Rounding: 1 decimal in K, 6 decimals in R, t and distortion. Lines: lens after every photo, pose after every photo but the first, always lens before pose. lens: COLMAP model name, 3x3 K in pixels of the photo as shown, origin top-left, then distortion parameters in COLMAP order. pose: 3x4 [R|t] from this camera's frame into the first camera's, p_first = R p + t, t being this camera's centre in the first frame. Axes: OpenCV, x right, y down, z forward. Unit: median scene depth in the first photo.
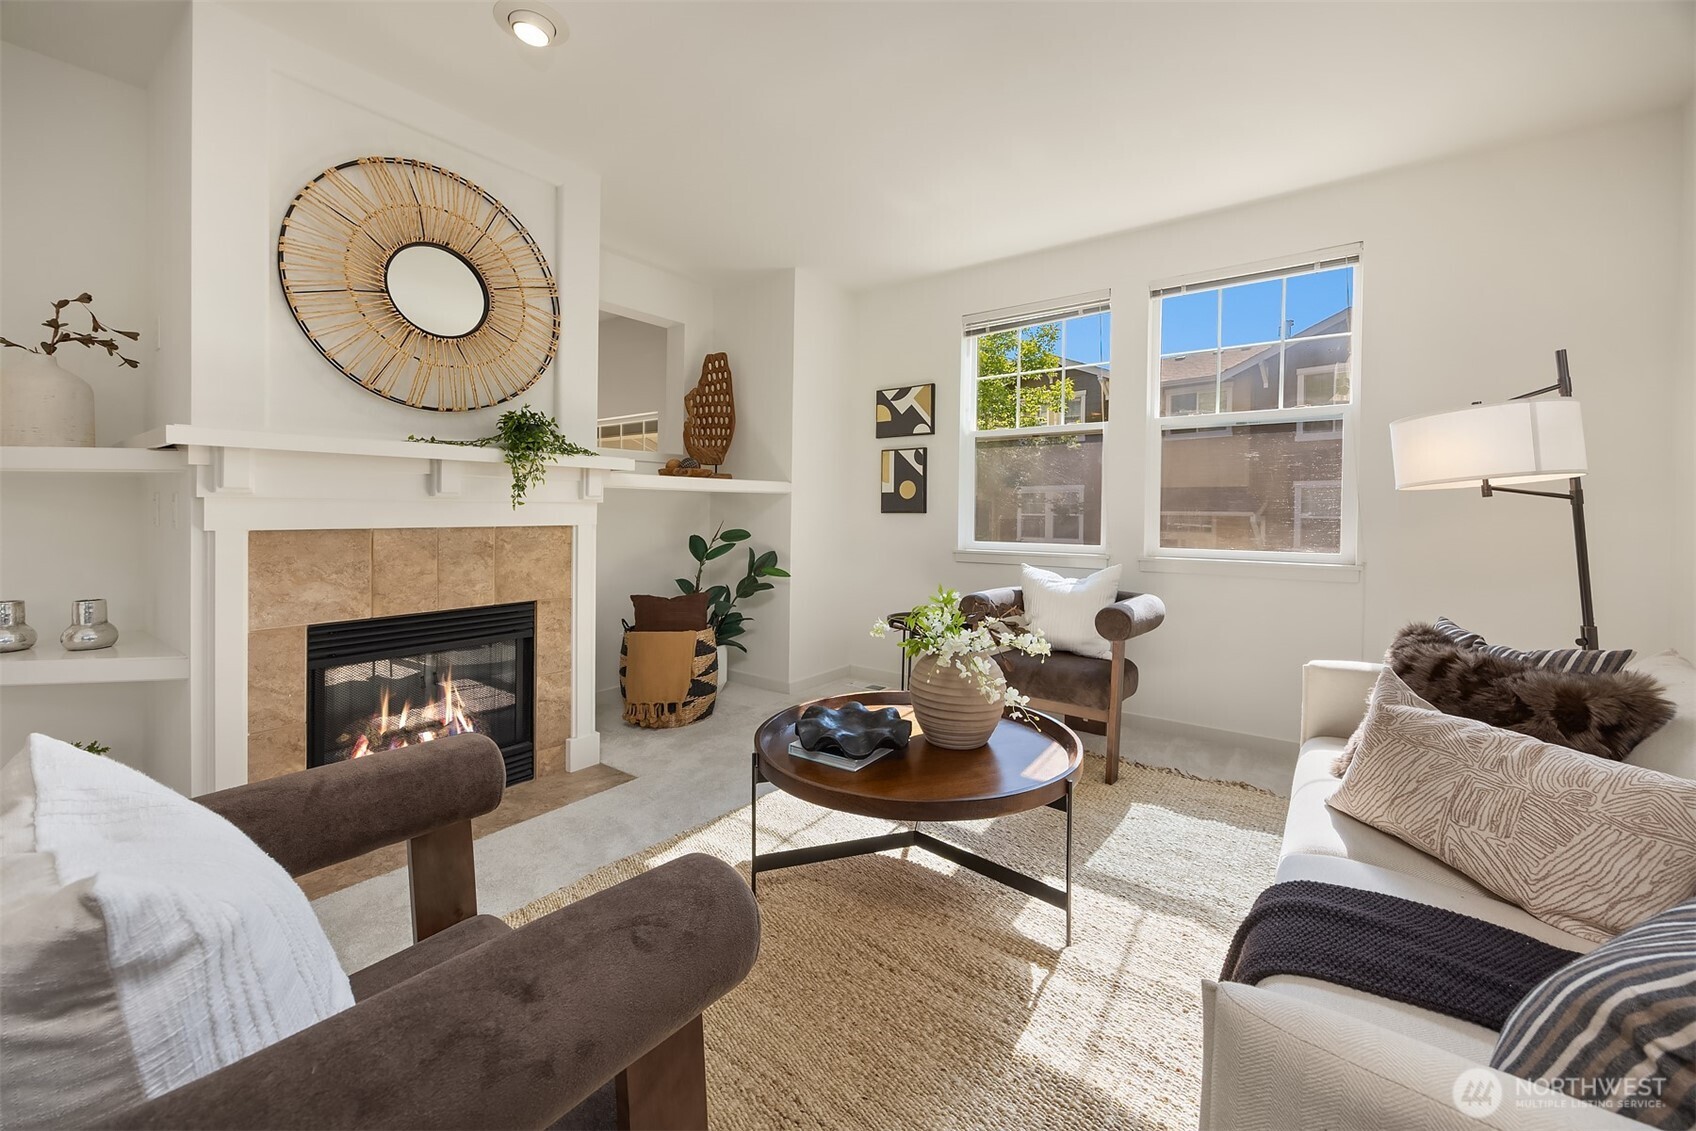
lens RADIAL K [[703.6, 0, 840.8], [0, 703.6, 492.8], [0, 0, 1]] dist [0.003496, 0.000209]
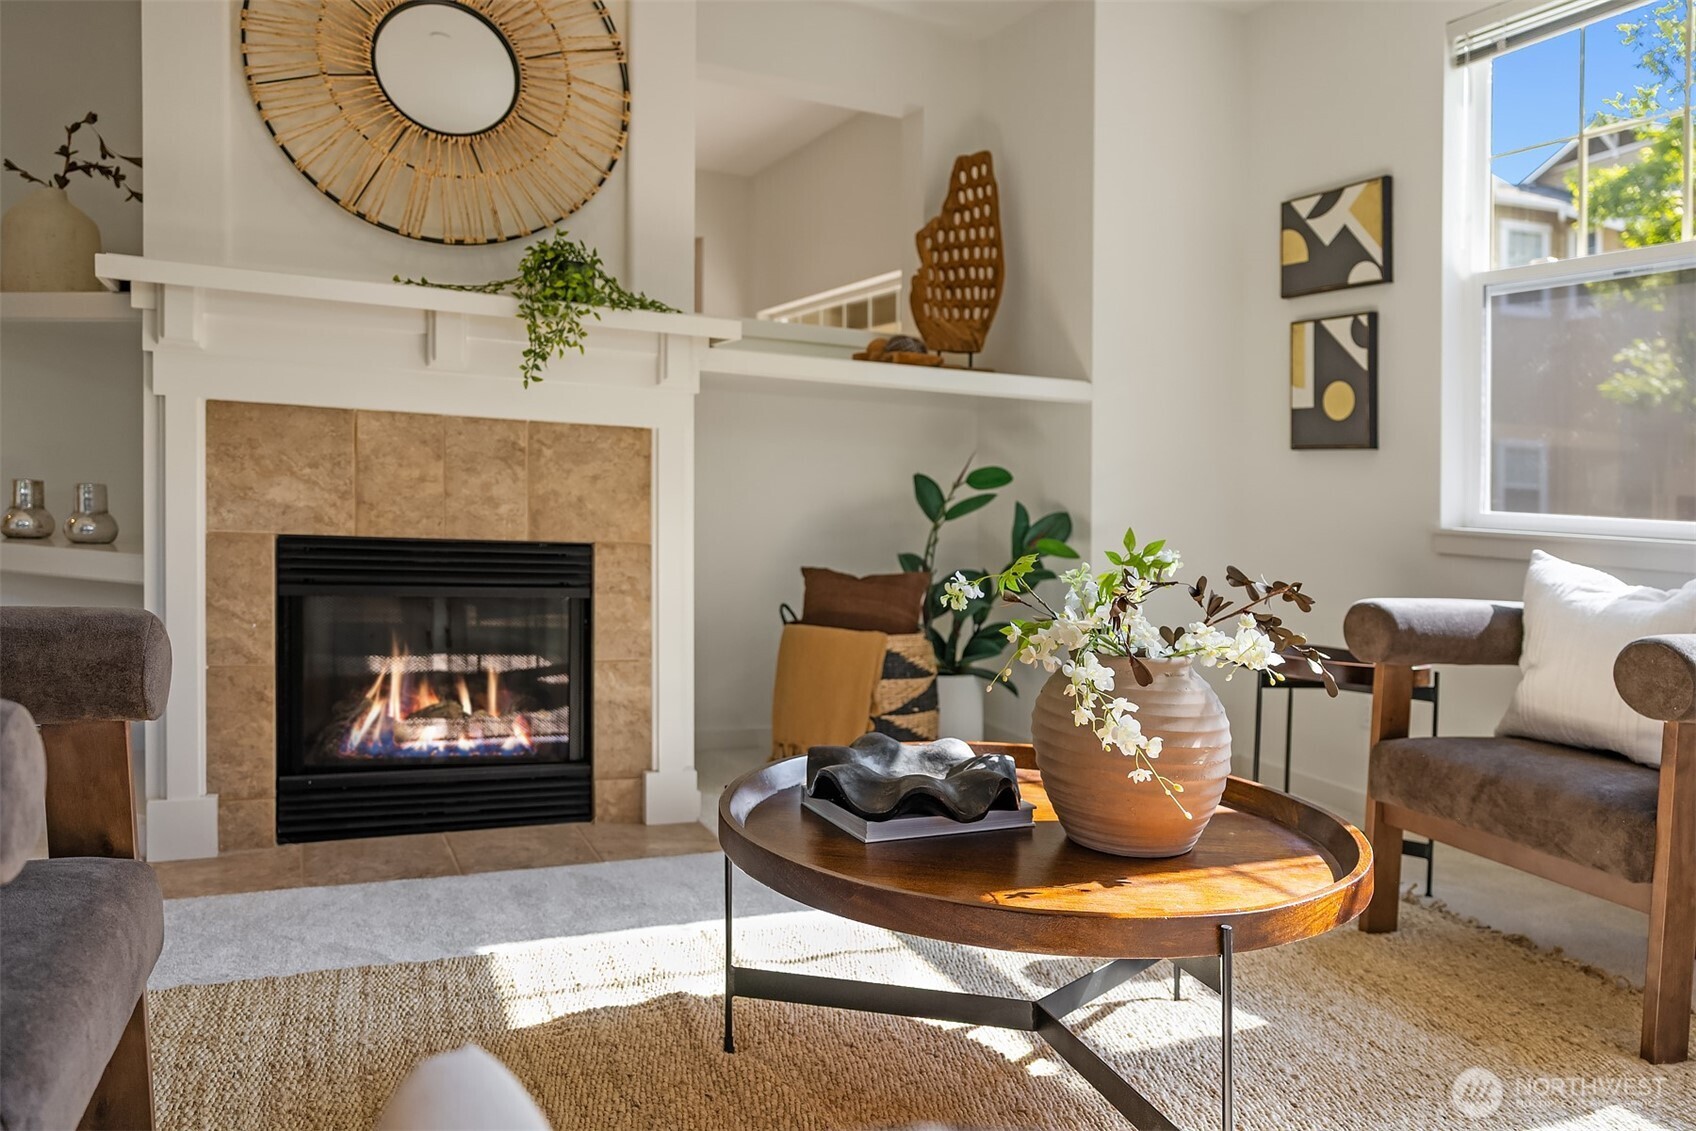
lens RADIAL K [[1275.7, 0, 823.2], [0, 1275.7, 457.1], [0, 0, 1]] dist [-0.004622, 0.007743]
pose [[0.872736, 0.029440, -0.487303, 0.307987], [-0.034635, 0.999399, -0.001651, 0.069209], [0.486961, 0.018319, 0.873231, 0.083246]]
